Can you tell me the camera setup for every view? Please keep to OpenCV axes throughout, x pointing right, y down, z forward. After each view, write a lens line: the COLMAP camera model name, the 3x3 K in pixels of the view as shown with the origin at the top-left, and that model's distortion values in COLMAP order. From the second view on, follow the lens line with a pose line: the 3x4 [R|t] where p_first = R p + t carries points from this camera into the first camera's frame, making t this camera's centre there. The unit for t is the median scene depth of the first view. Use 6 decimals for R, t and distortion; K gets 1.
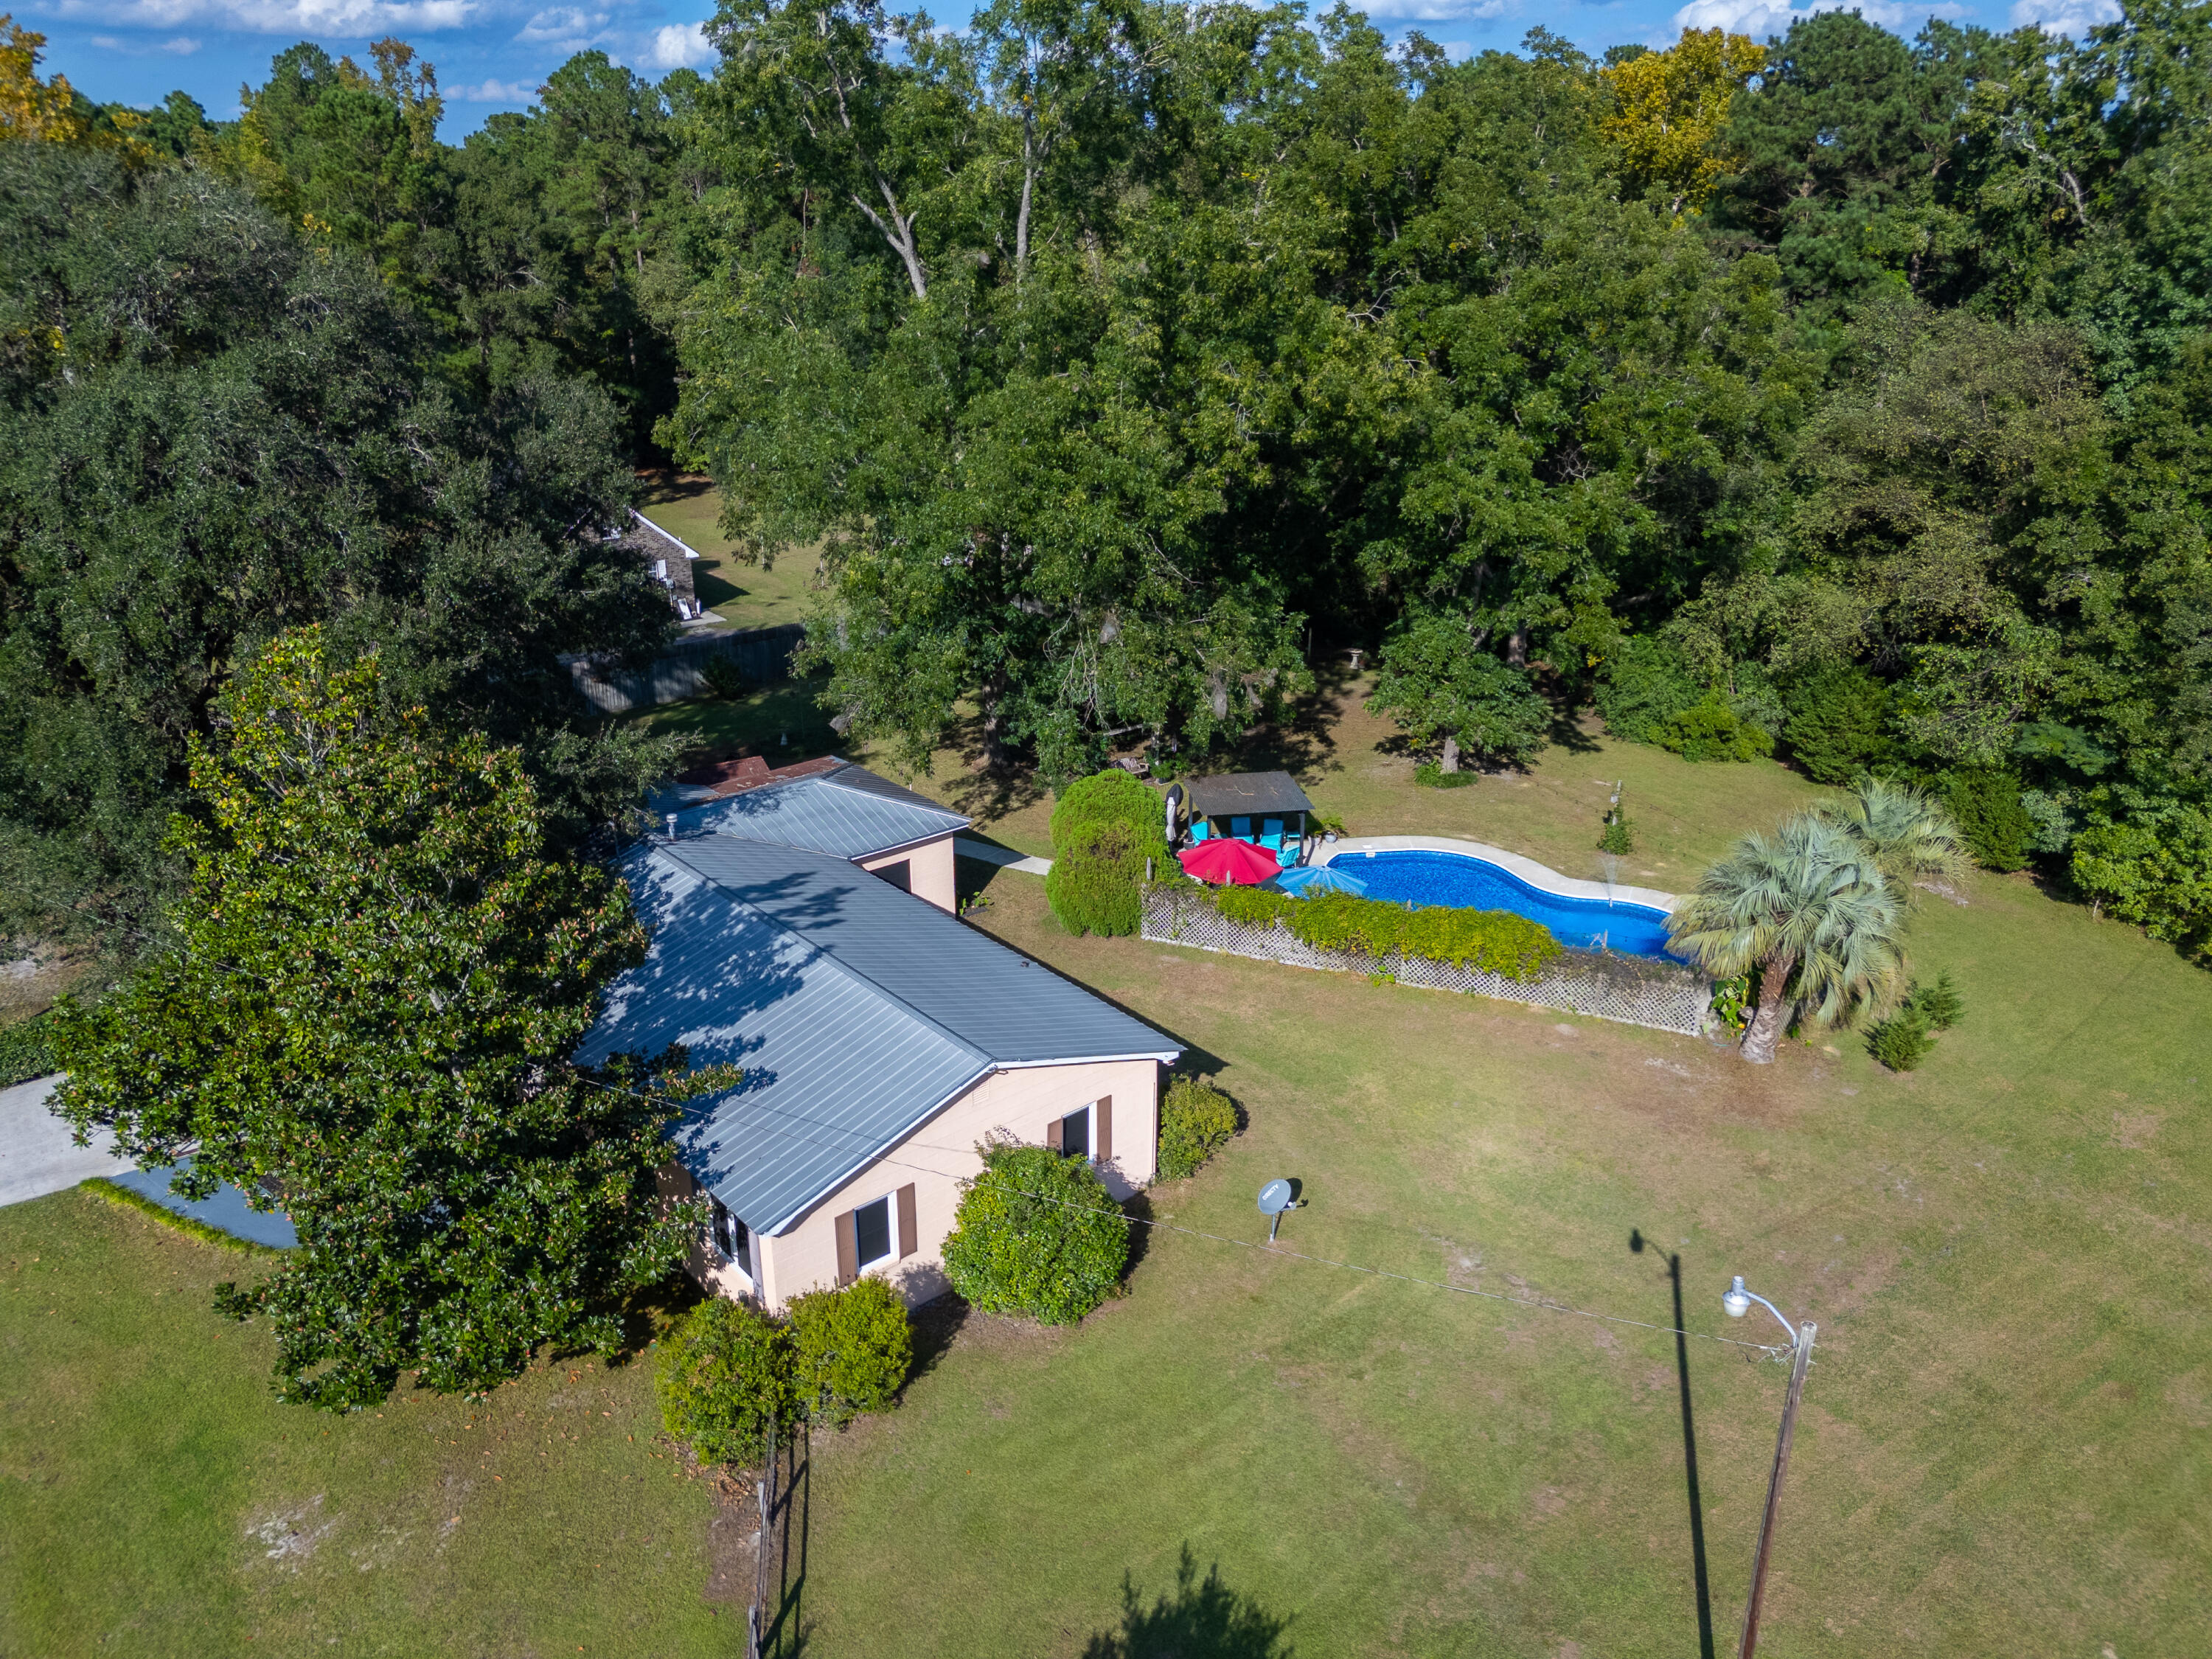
lens RADIAL K [[1614.3, 0, 1120.1], [0, 1614.3, 827.7], [0, 0, 1]] dist [0.077931, -0.066127]
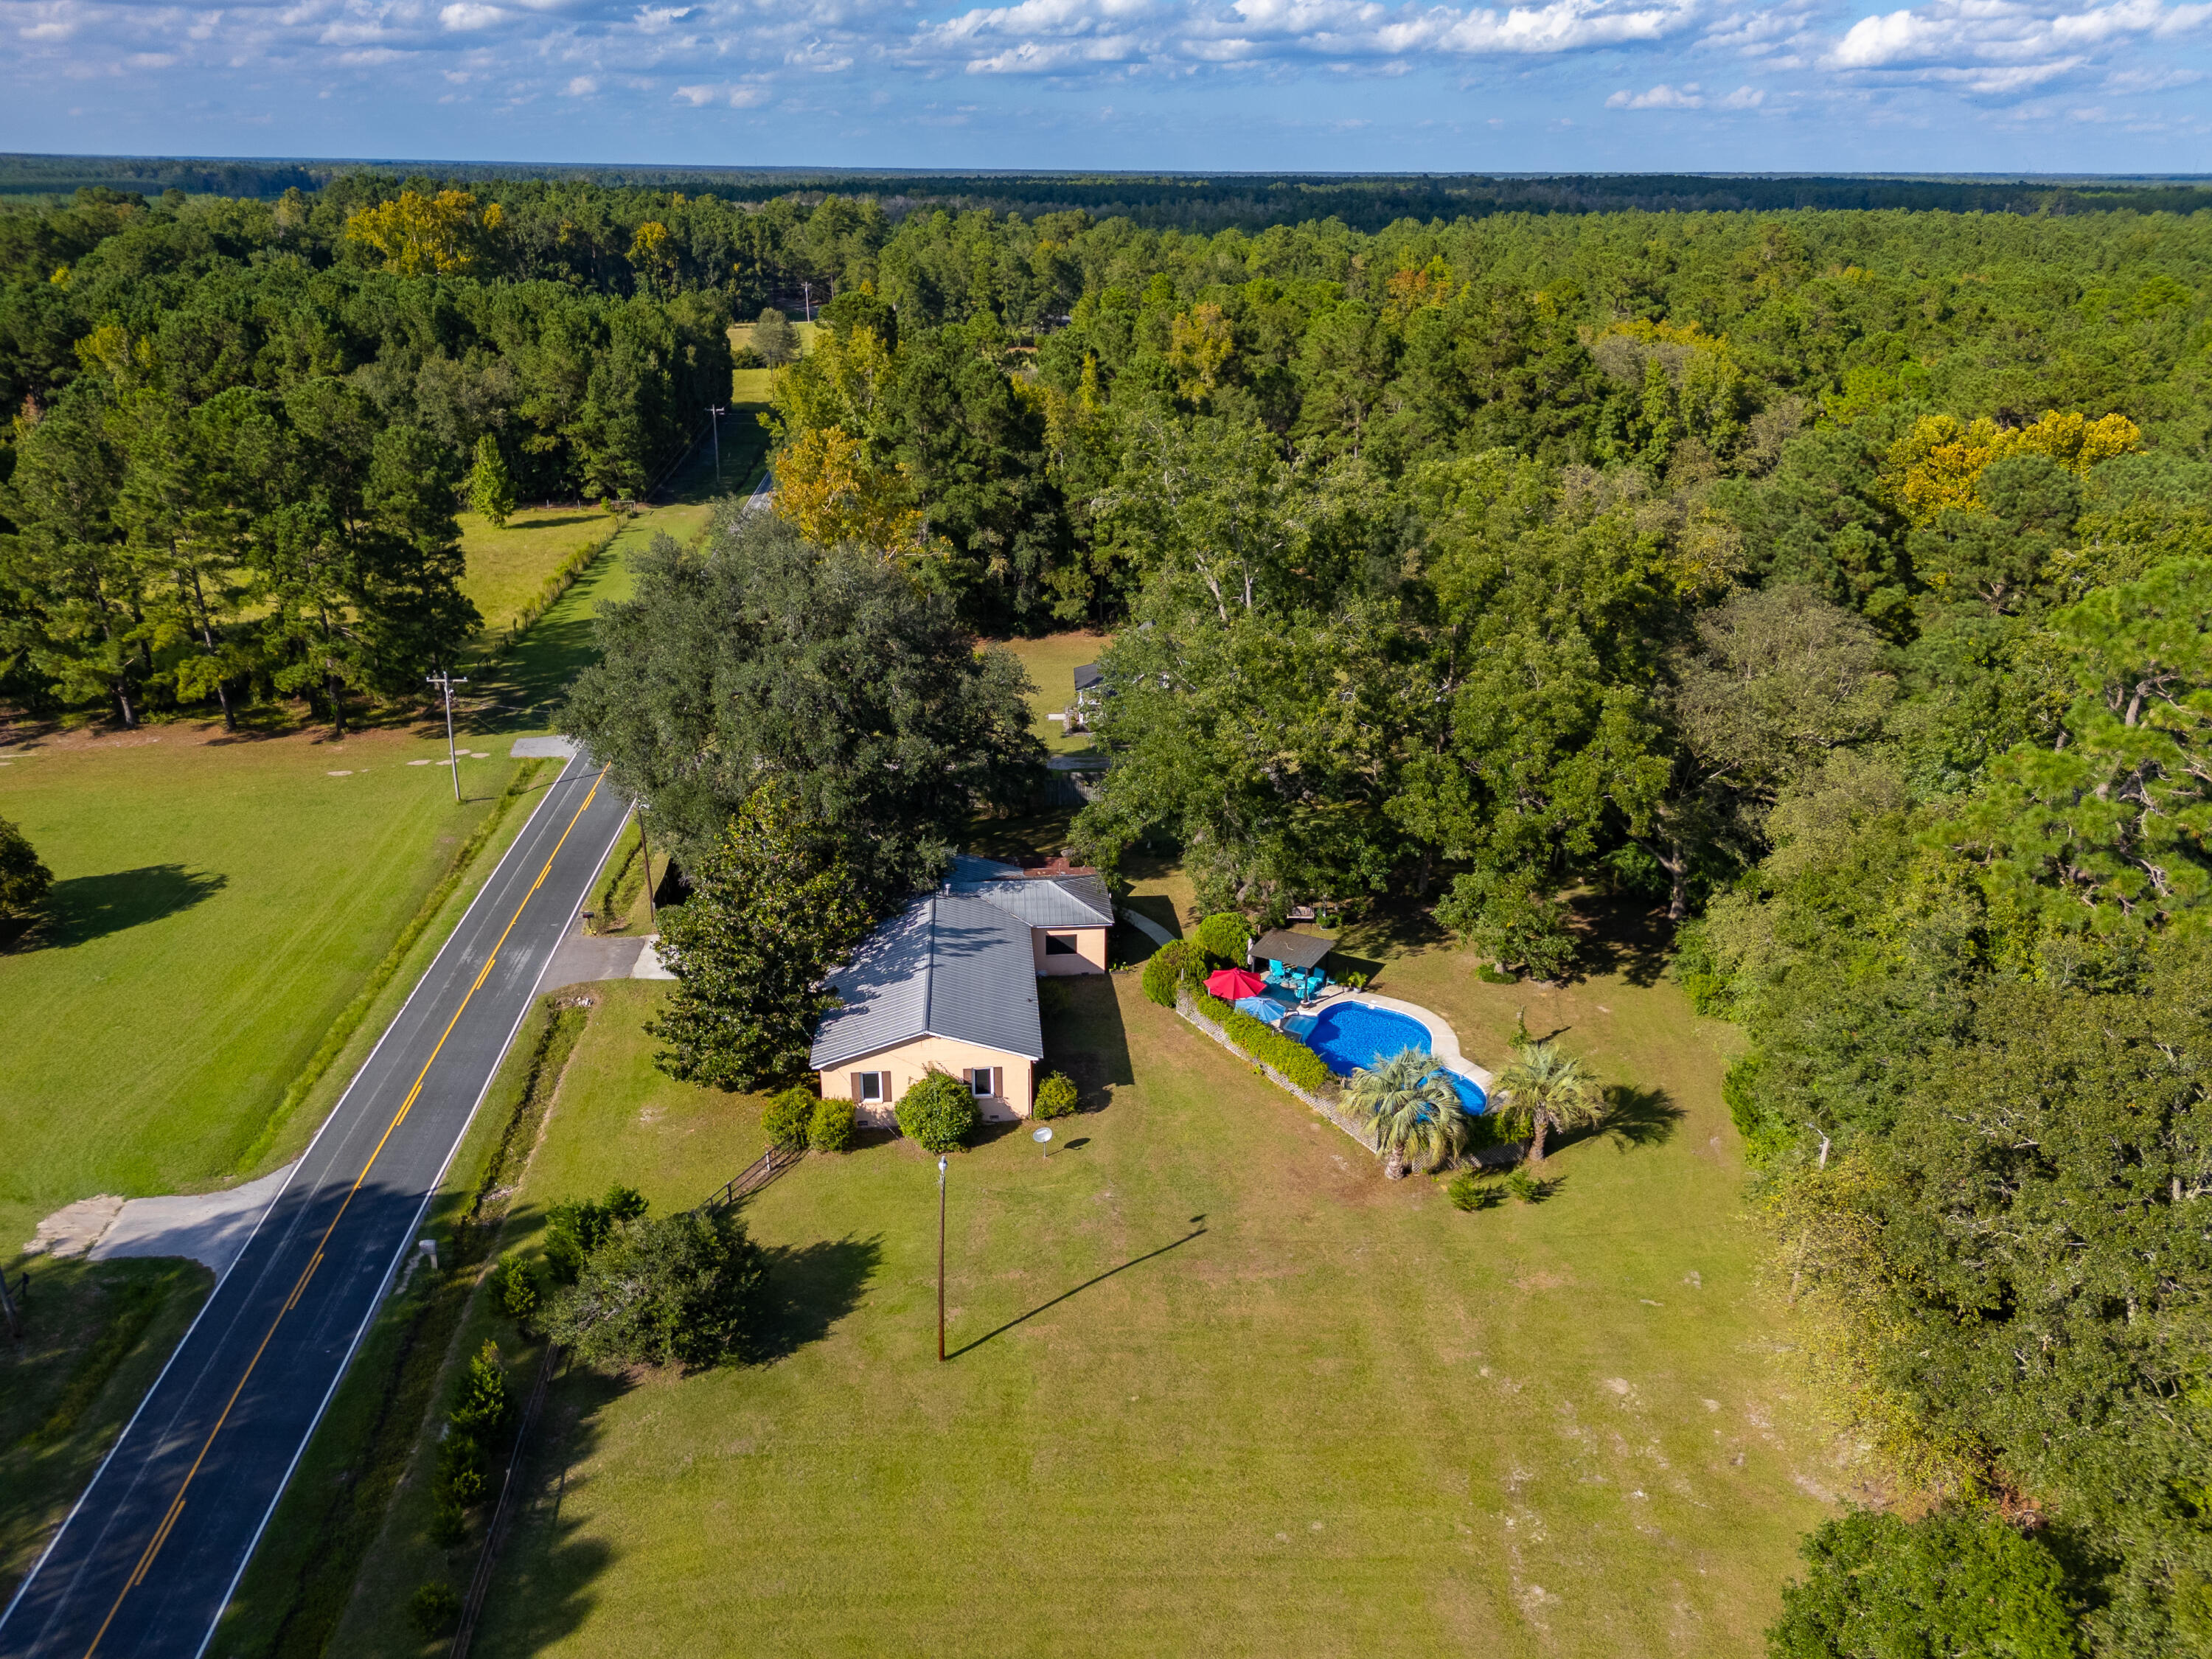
lens RADIAL K [[1614.3, 0, 1120.1], [0, 1614.3, 827.7], [0, 0, 1]] dist [0.077931, -0.066127]
pose [[0.814165, 0.222065, -0.536491, 0.862302], [-0.222728, 0.972736, 0.064630, -0.227140], [0.536216, 0.066873, 0.841428, -0.531394]]
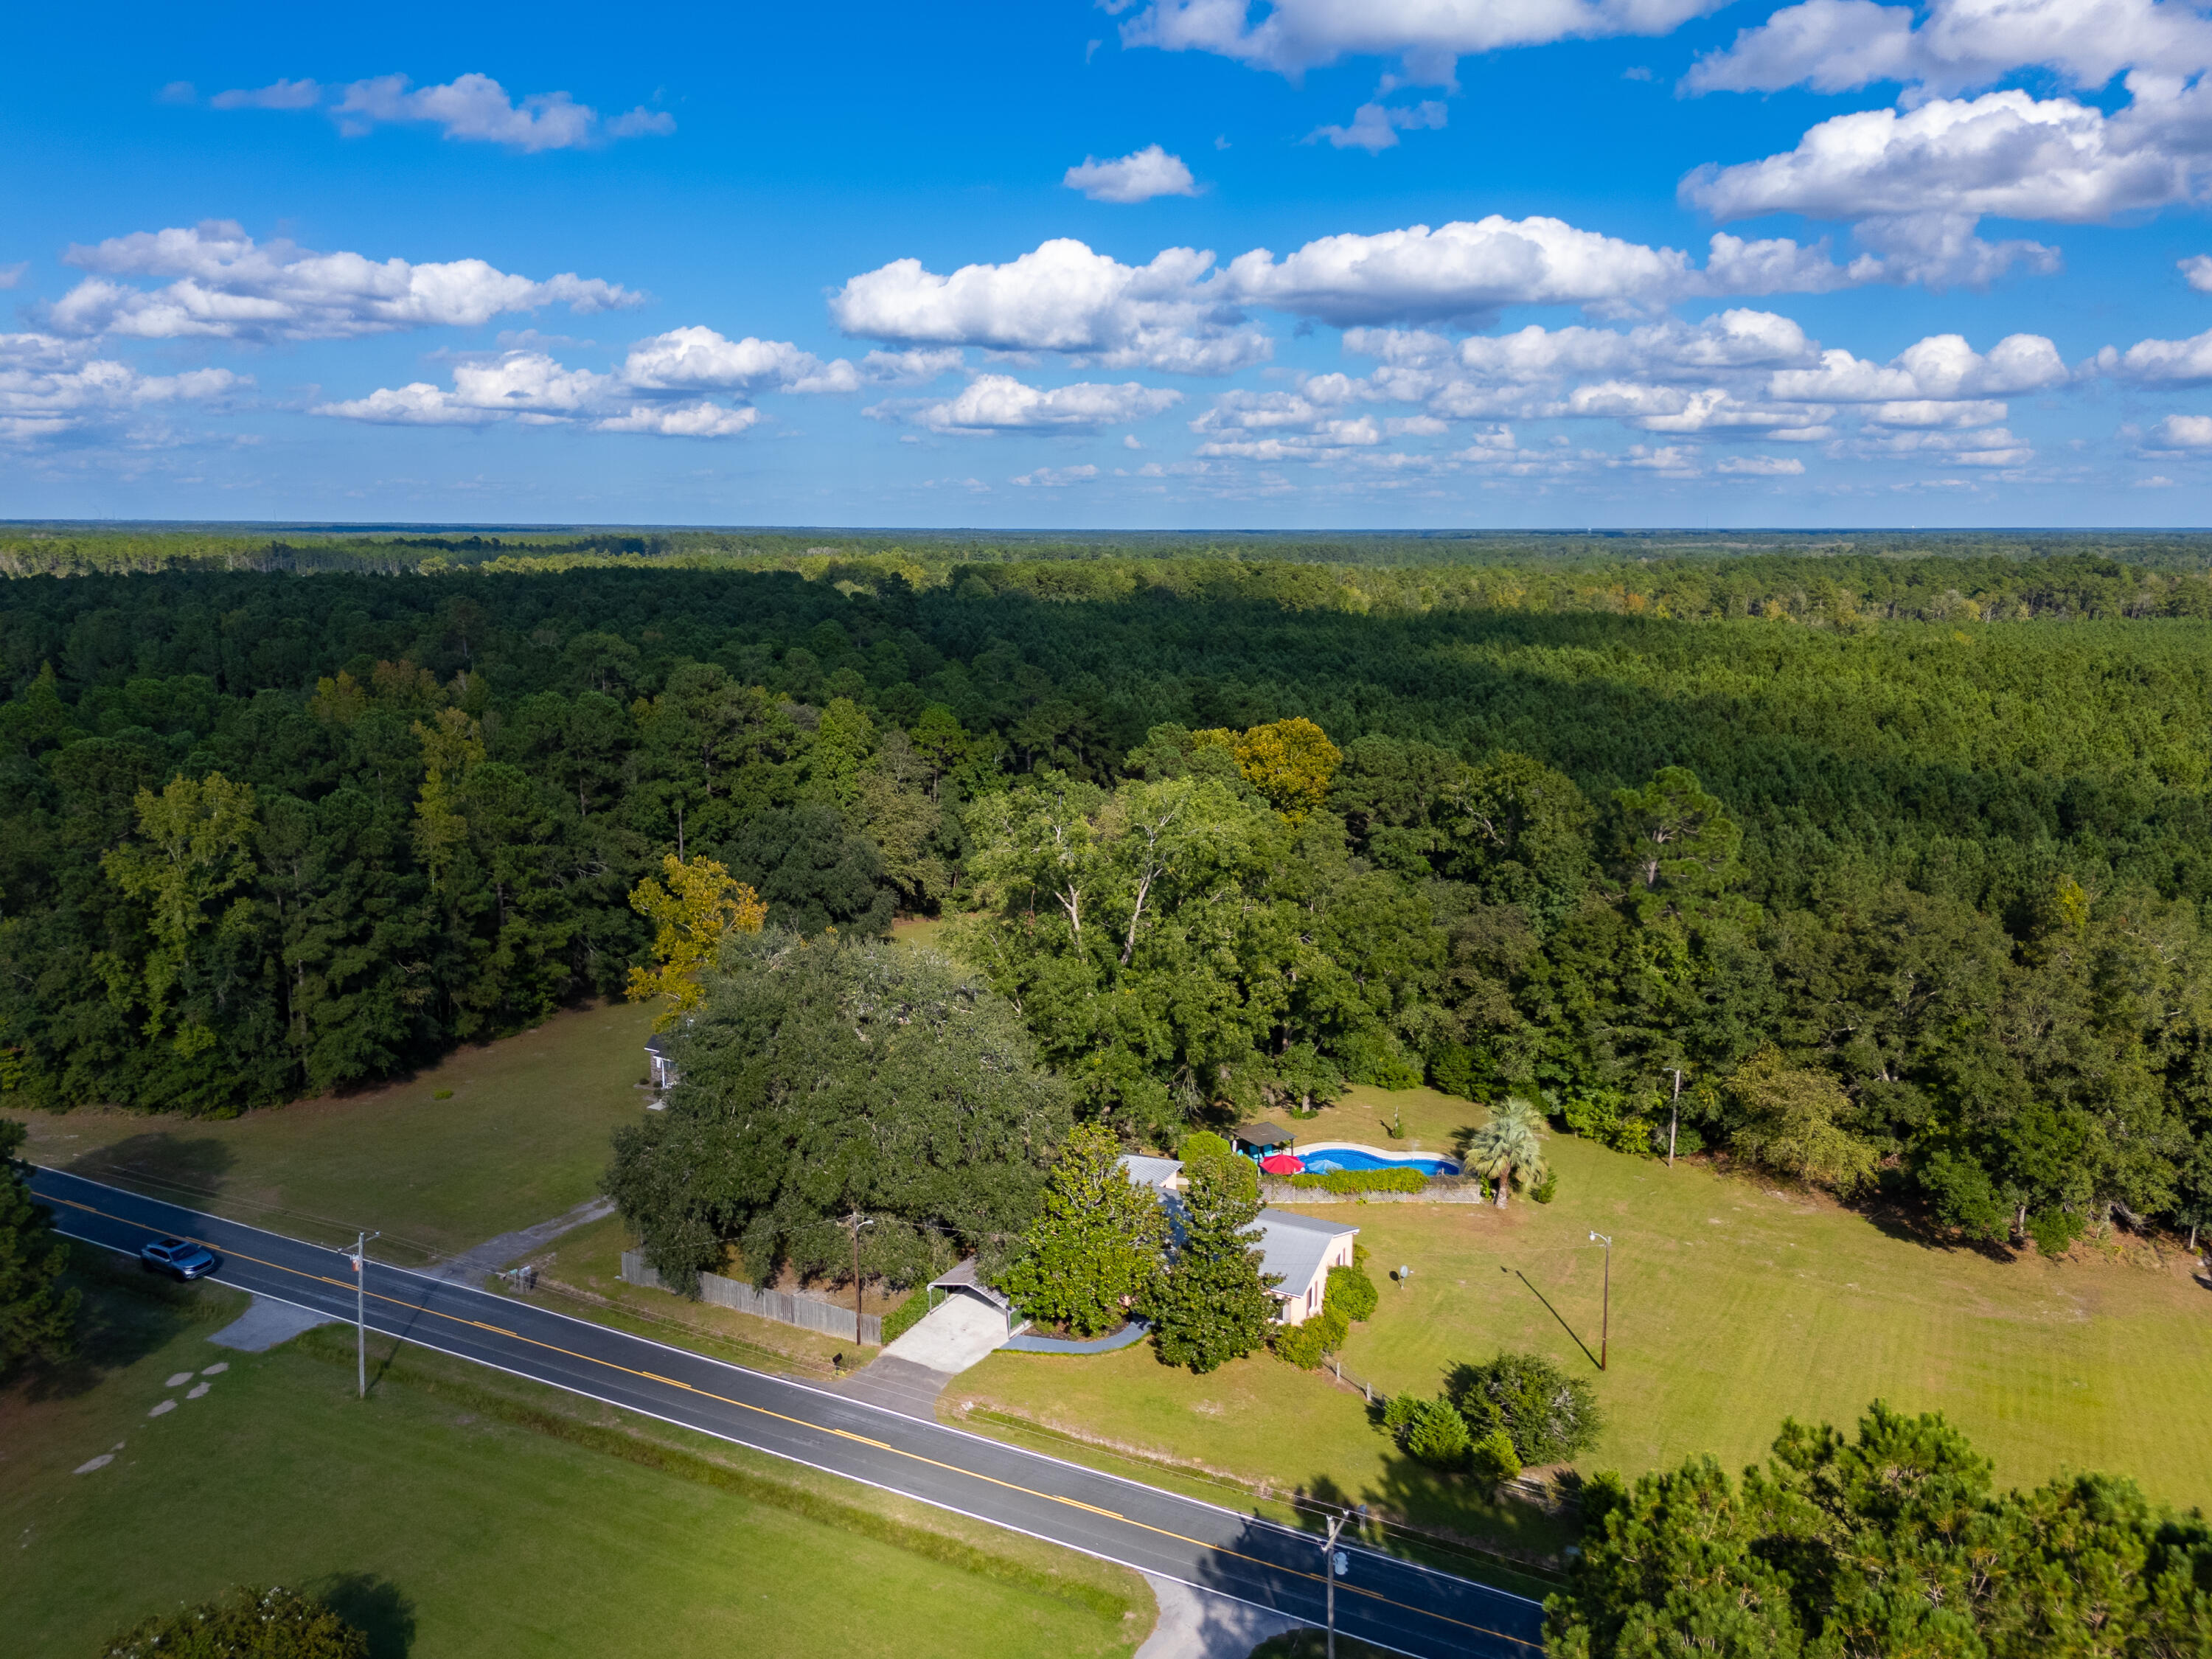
lens RADIAL K [[1614.3, 0, 1120.1], [0, 1614.3, 827.7], [0, 0, 1]] dist [0.077931, -0.066127]
pose [[0.918578, -0.066614, 0.389587, -1.037251], [0.141031, 0.976051, -0.165635, -0.099706], [-0.369223, 0.207092, 0.905973, -1.158045]]
